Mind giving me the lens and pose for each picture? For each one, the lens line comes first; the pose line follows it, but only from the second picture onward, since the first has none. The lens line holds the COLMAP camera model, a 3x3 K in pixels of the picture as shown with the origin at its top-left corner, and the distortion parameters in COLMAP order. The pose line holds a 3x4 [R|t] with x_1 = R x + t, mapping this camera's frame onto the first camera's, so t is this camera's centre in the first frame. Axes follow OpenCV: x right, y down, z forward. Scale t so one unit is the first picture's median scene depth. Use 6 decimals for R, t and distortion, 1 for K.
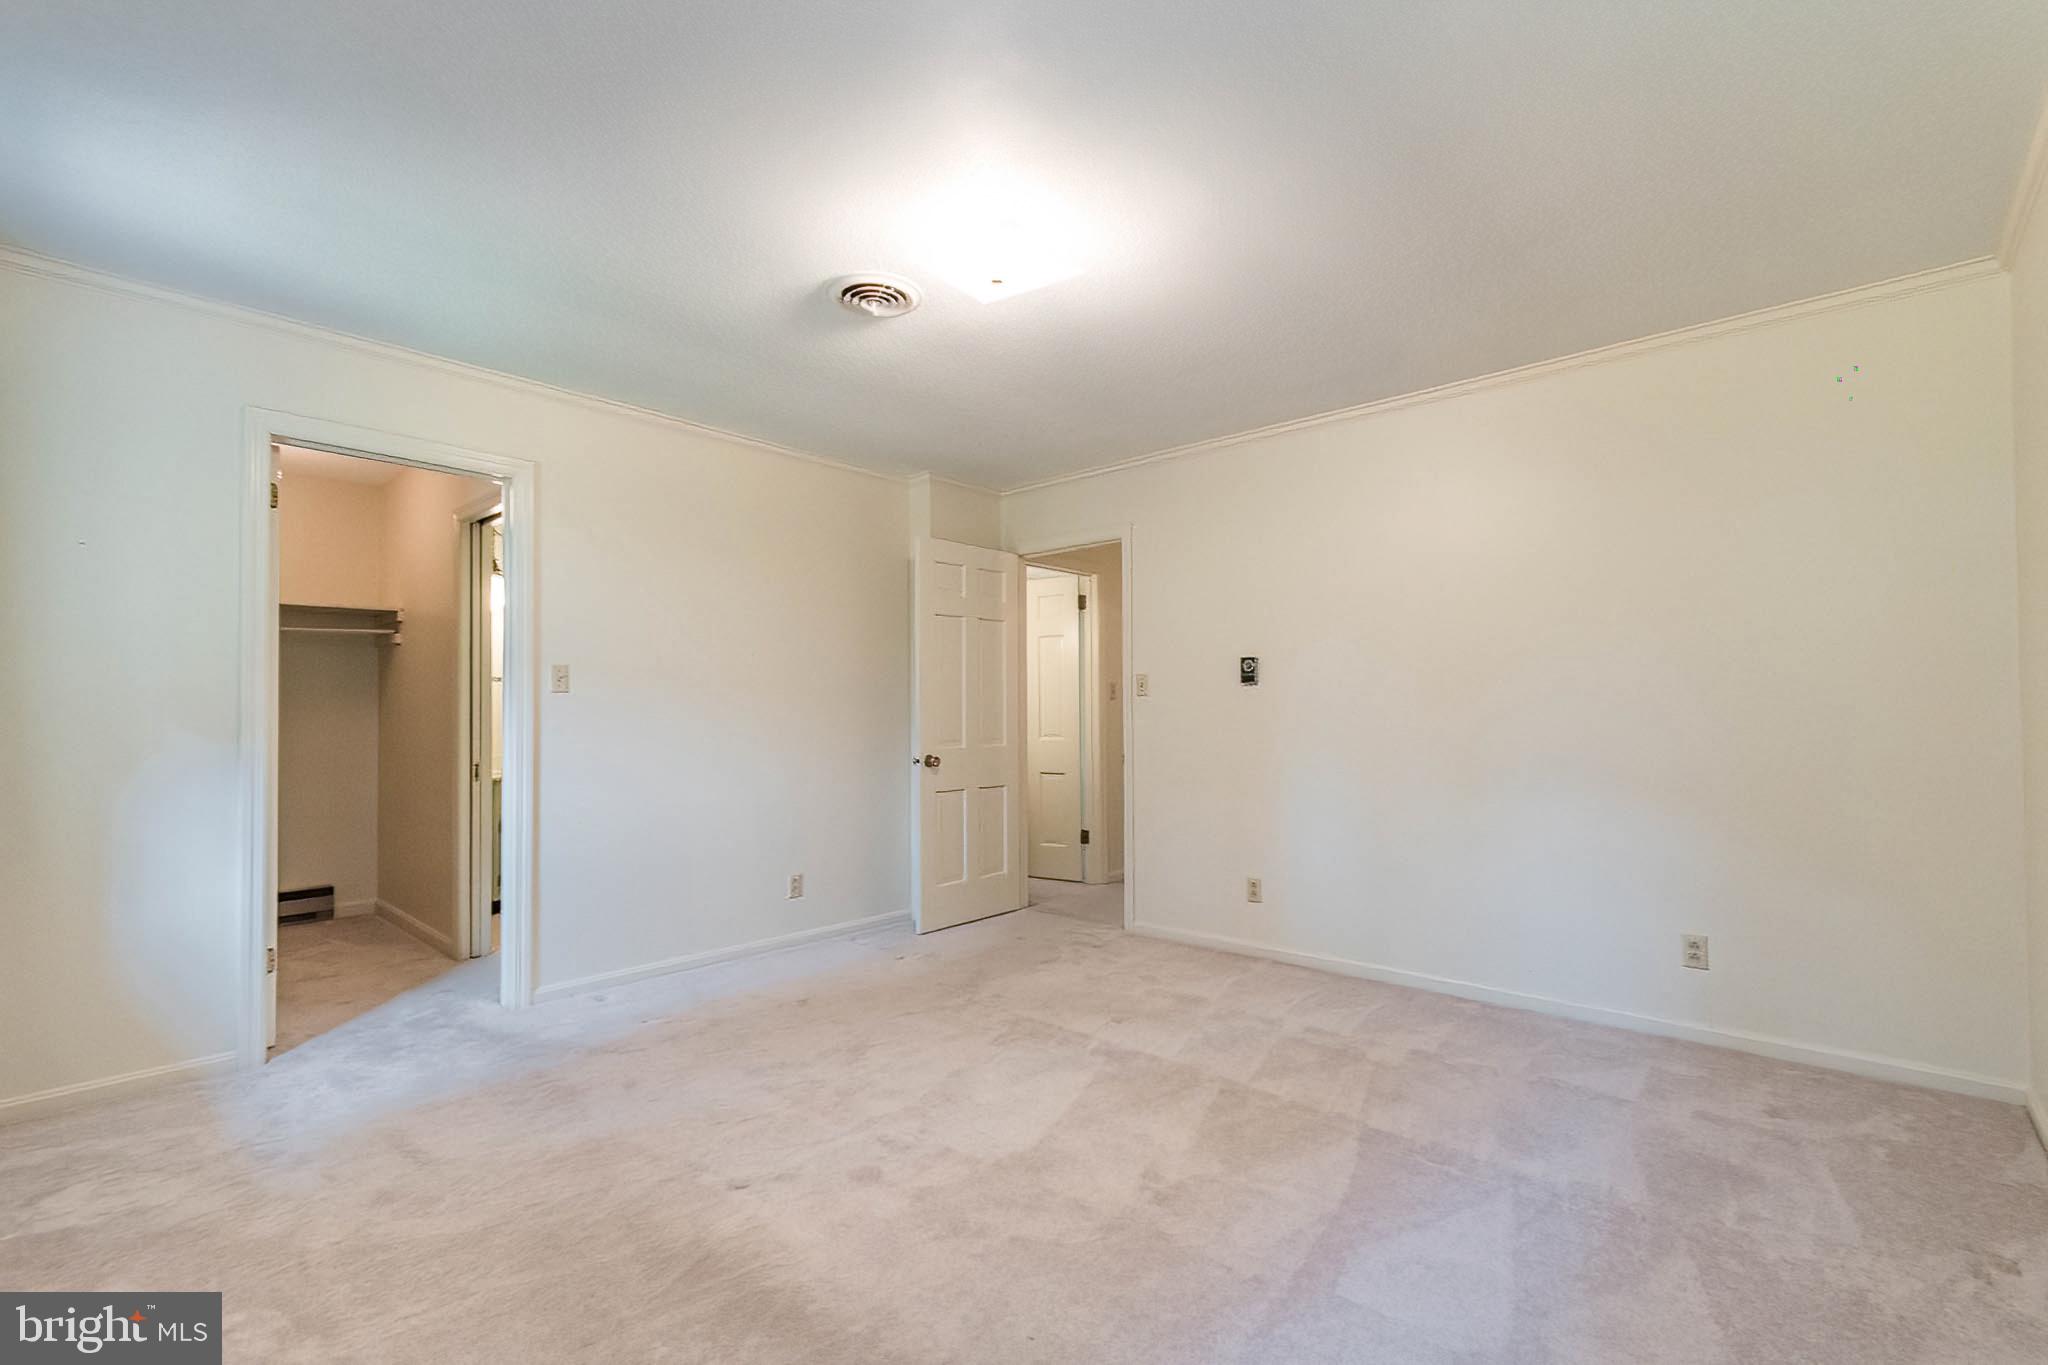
lens RADIAL K [[909.6, 0, 1018.7], [0, 909.6, 690.2], [0, 0, 1]] dist [0.000587, 0.000262]
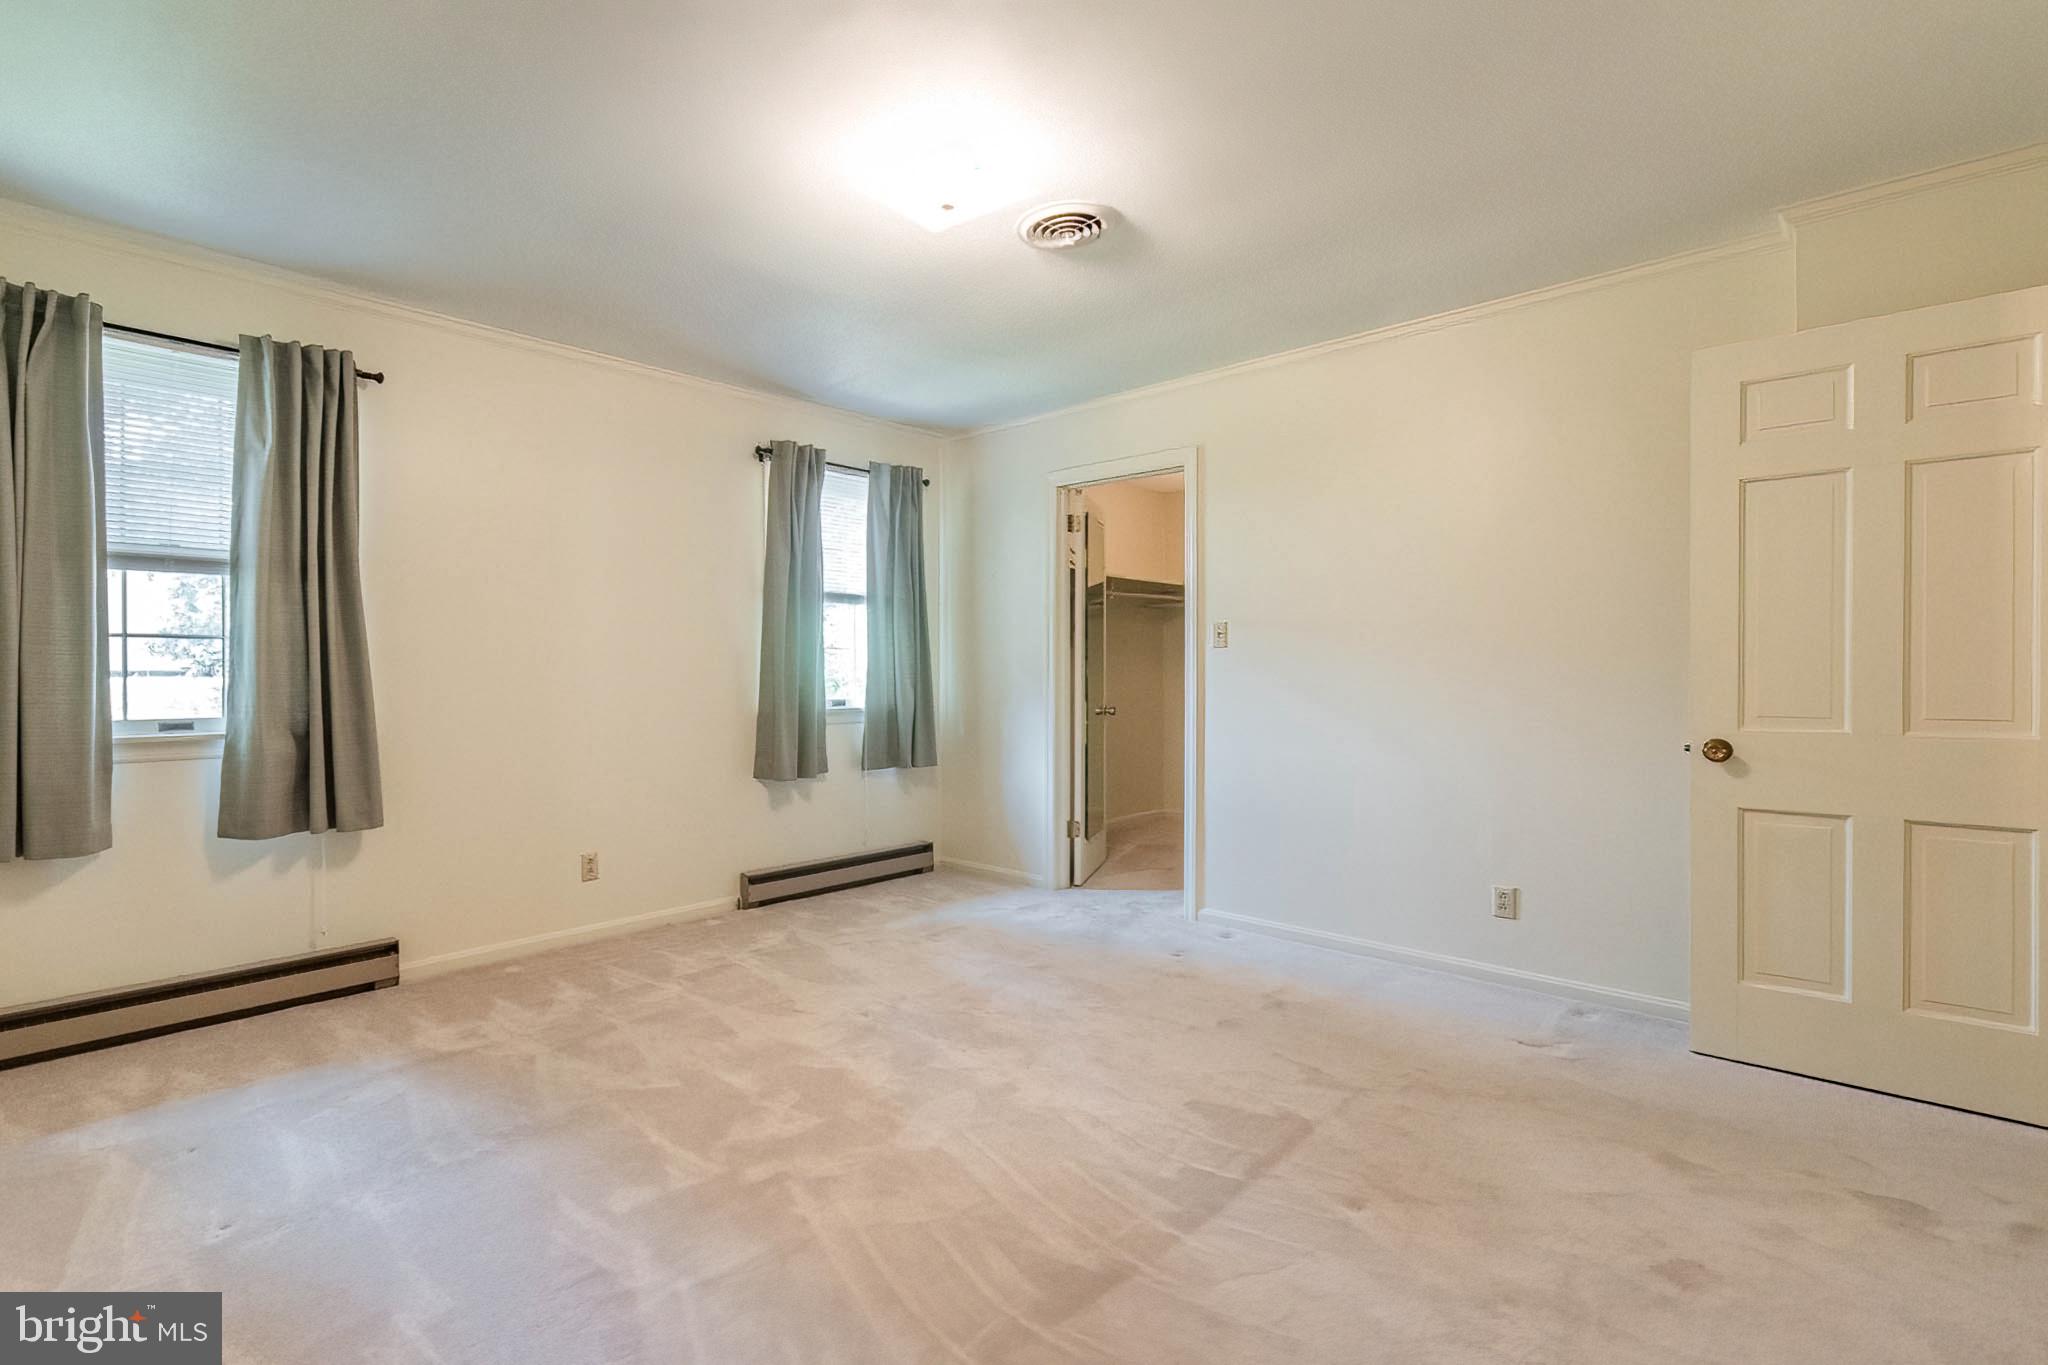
lens RADIAL K [[909.6, 0, 1018.7], [0, 909.6, 690.2], [0, 0, 1]] dist [0.000587, 0.000262]
pose [[0.023029, 0.005033, -0.999722, 0.581309], [0.006320, 0.999967, 0.005180, 0.047044], [0.999715, -0.006437, 0.022996, 0.726966]]
